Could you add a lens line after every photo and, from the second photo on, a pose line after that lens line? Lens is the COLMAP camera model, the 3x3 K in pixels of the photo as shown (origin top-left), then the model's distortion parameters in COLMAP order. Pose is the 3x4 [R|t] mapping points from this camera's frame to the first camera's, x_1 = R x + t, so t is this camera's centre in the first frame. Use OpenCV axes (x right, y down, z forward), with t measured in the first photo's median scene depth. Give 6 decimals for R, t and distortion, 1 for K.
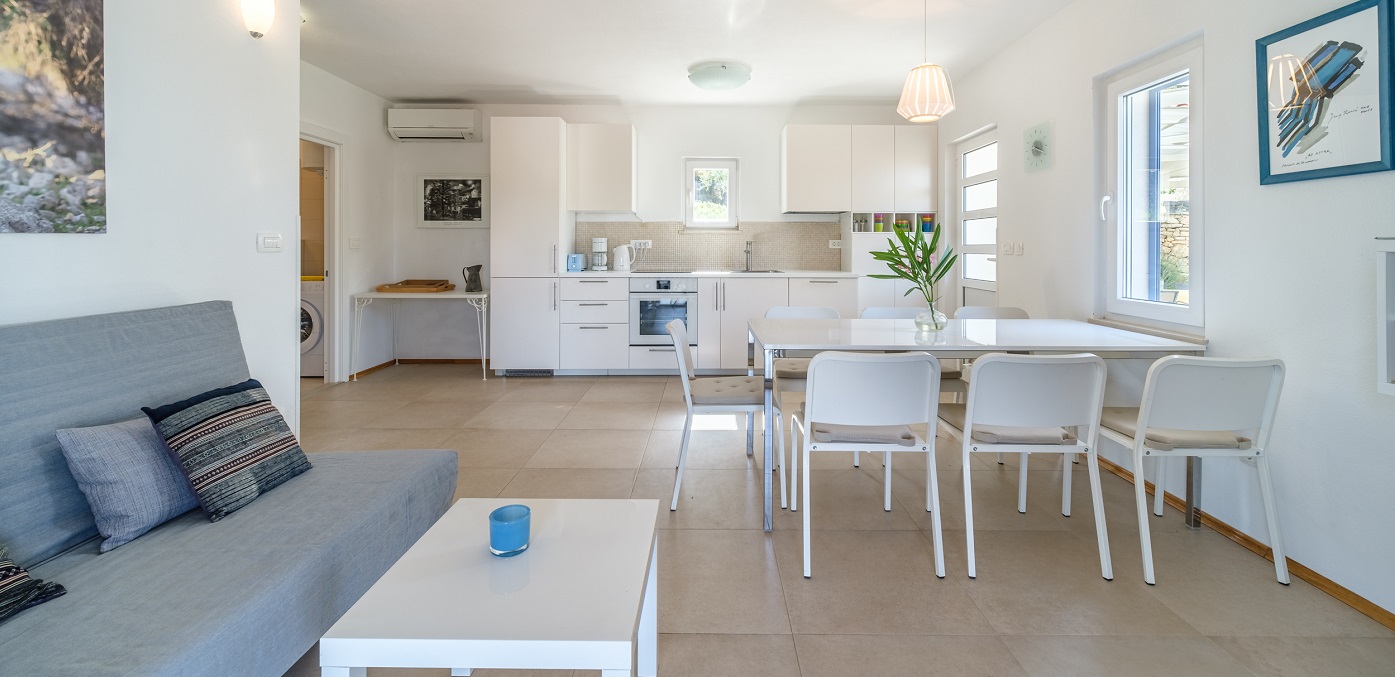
lens RADIAL K [[554.9, 0, 693.0], [0, 554.9, 298.2], [0, 0, 1]] dist [-0.004469, 0.000574]
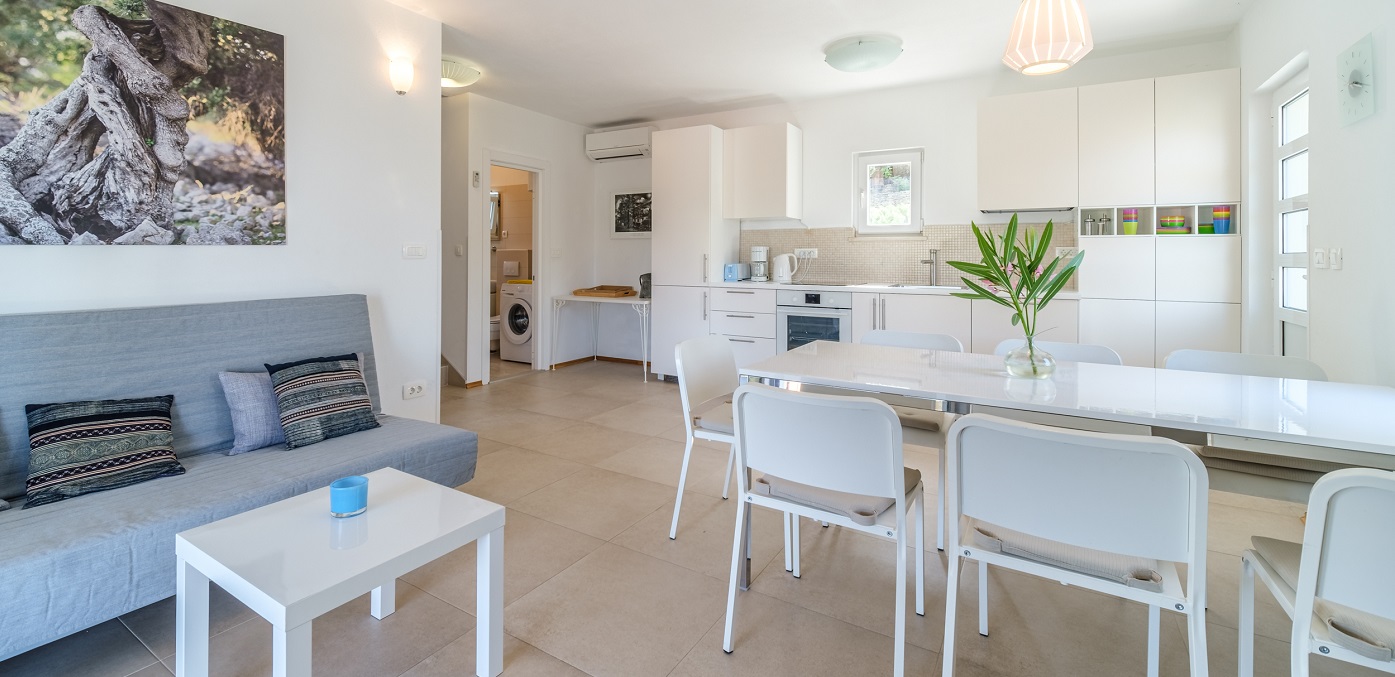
lens RADIAL K [[577.8, 0, 666.3], [0, 577.8, 306.3], [0, 0, 1]] dist [-0.006771, 0.000679]
pose [[0.848411, 0.046181, -0.527320, 0.409409], [-0.050385, 0.998709, 0.006400, -0.010015], [0.526935, 0.021139, 0.849642, 0.153203]]
